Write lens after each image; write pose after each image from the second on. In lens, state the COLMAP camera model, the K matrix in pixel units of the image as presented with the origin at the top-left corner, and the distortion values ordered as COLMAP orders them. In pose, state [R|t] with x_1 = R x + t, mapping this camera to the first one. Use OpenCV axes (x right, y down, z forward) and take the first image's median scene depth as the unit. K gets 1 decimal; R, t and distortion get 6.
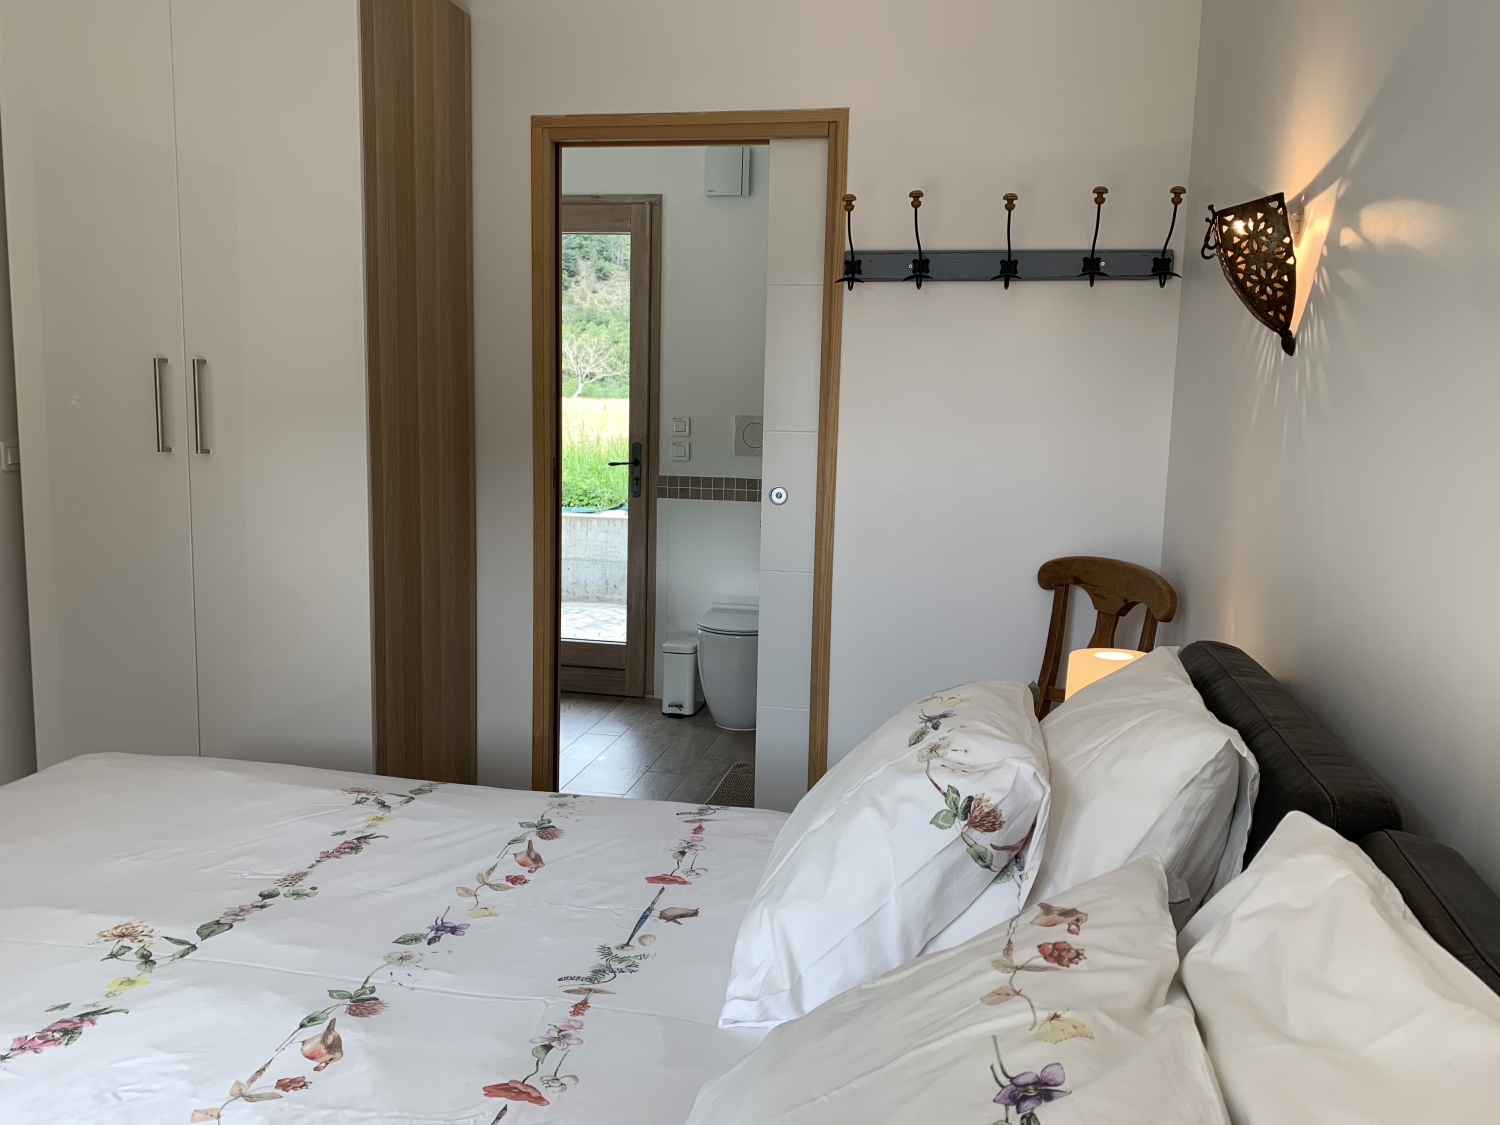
lens RADIAL K [[1132.1, 0, 754.3], [0, 1132.1, 557.0], [0, 0, 1]] dist [0.034259, -0.020770]
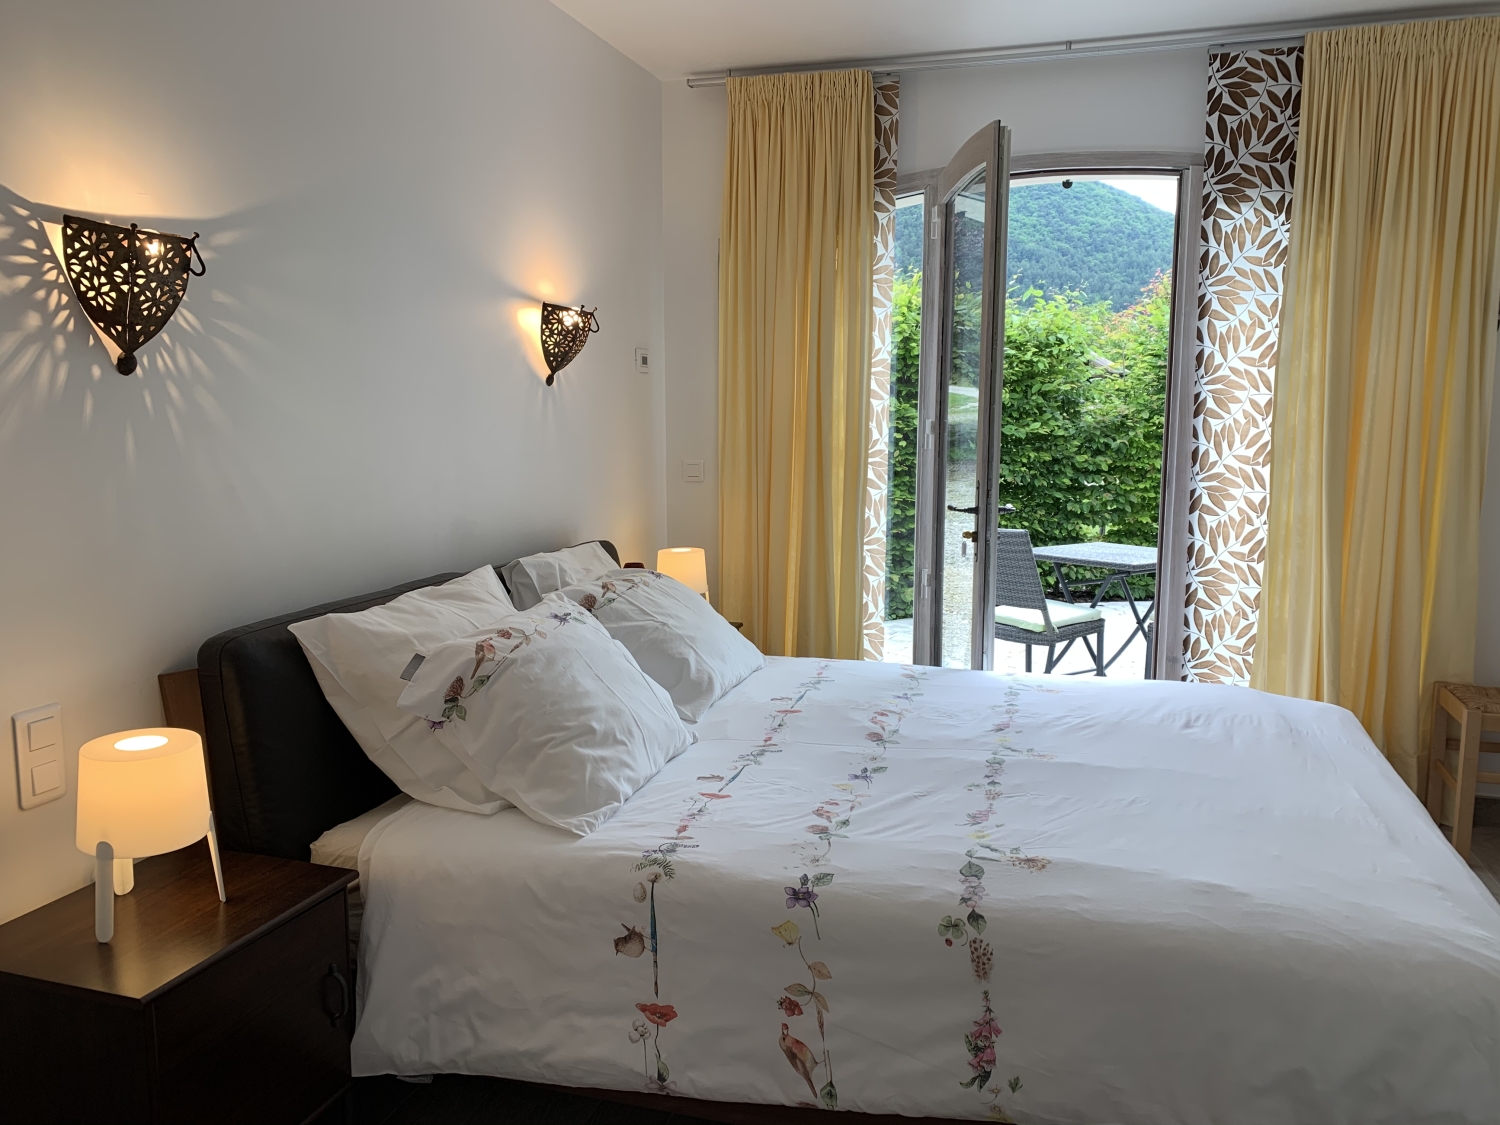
lens RADIAL K [[1132.1, 0, 749.1], [0, 1132.1, 563.3], [0, 0, 1]] dist [0.034259, -0.020770]
pose [[-0.994789, -0.045665, 0.091160, -0.200109], [-0.019176, 0.961936, 0.272601, -0.298466], [-0.100138, 0.269433, -0.957799, 1.960083]]
